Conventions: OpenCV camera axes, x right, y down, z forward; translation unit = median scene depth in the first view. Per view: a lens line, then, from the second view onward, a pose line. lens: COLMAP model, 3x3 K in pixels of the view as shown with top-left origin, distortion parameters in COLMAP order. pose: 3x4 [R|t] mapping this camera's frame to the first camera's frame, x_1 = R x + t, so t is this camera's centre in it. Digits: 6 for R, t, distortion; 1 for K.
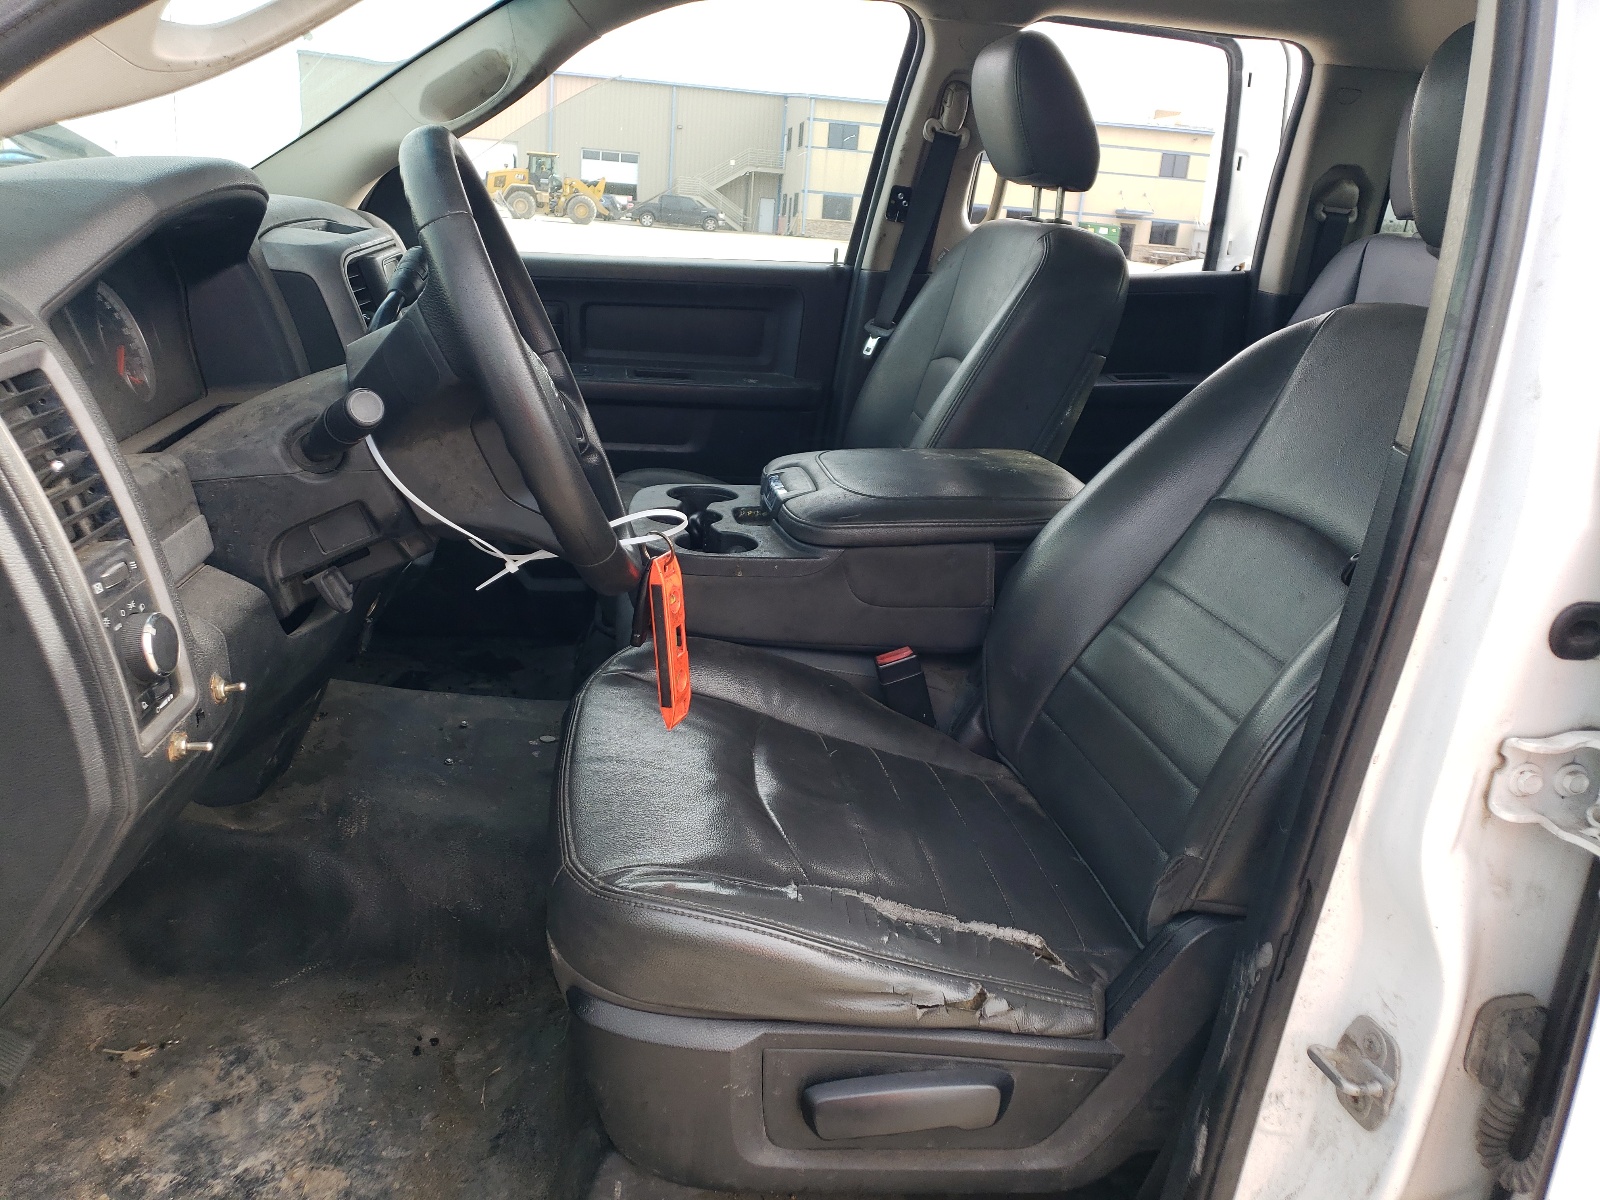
lens RADIAL K [[1229.4, 0, 801.2], [0, 1229.4, 594.4], [0, 0, 1]] dist [0.038812, -0.011489]
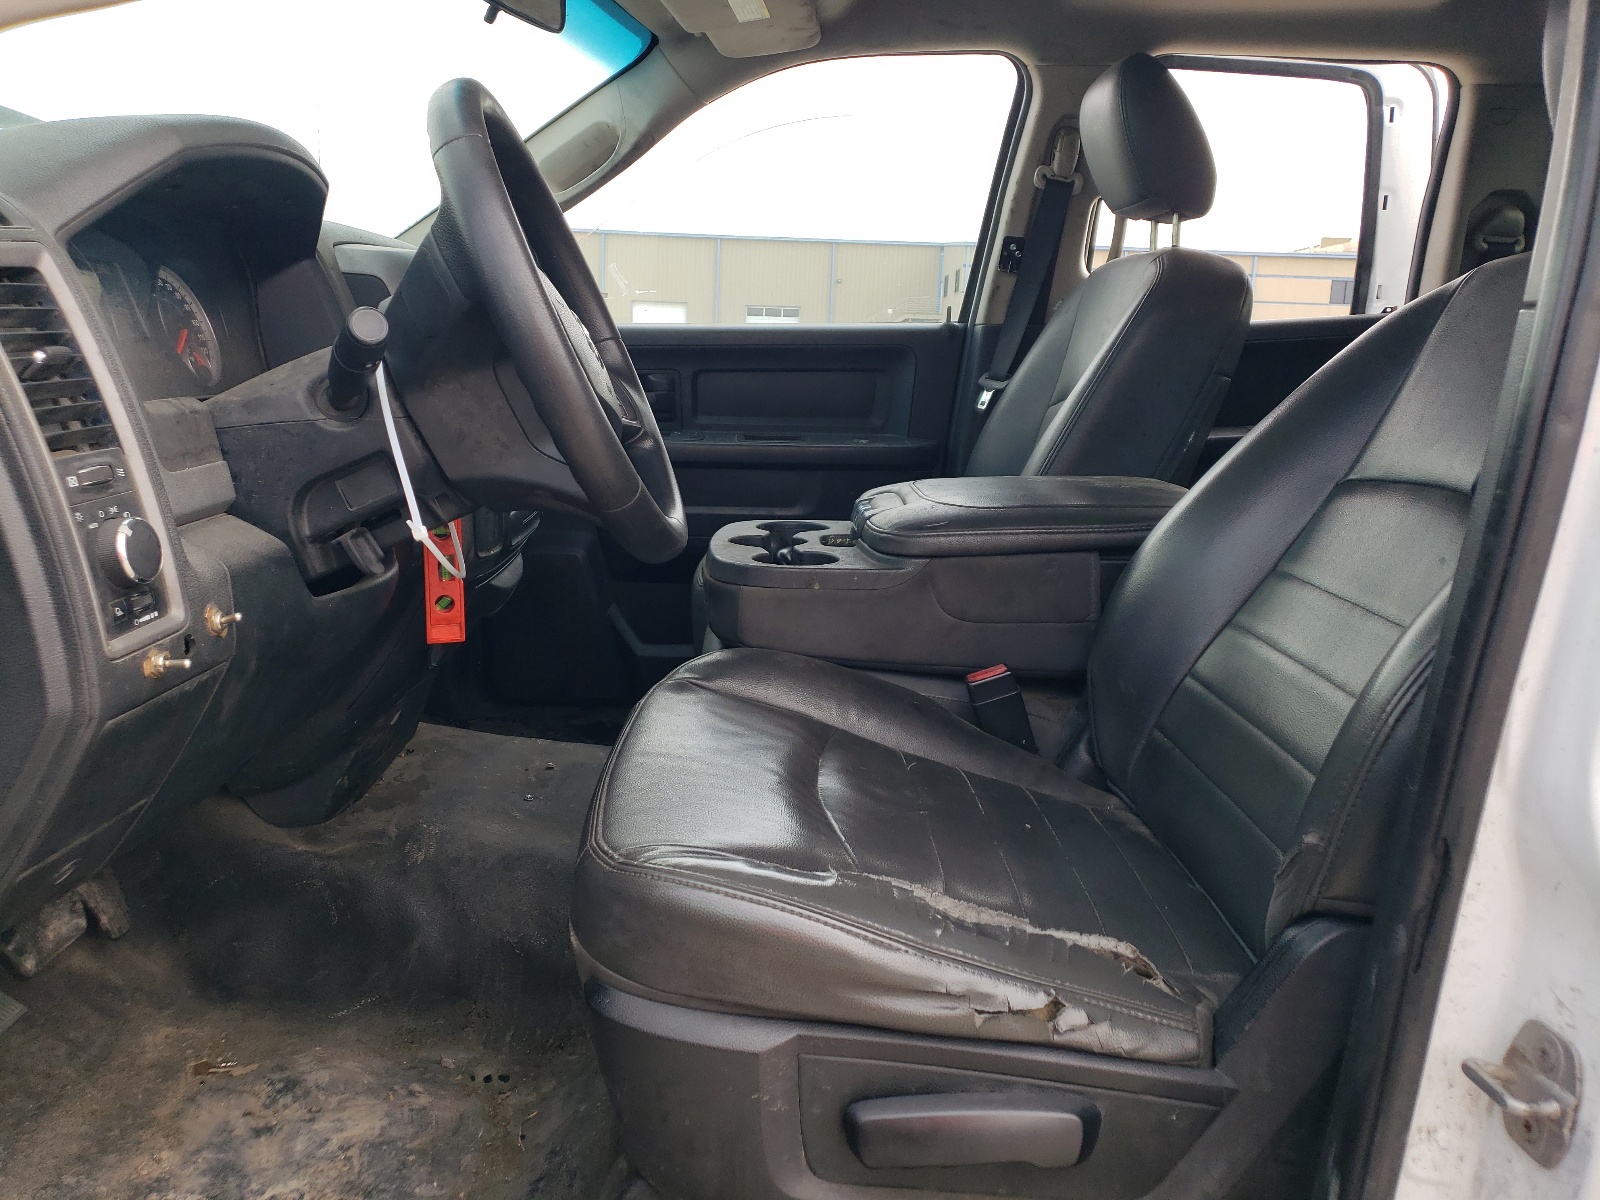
lens RADIAL K [[1229.4, 0, 786.2], [0, 1229.4, 599.3], [0, 0, 1]] dist [0.038812, -0.011489]
pose [[0.989197, -0.016733, -0.145635, 0.074573], [-0.000070, 0.993410, -0.114614, 0.119702], [0.146593, 0.113386, 0.982677, 0.086433]]
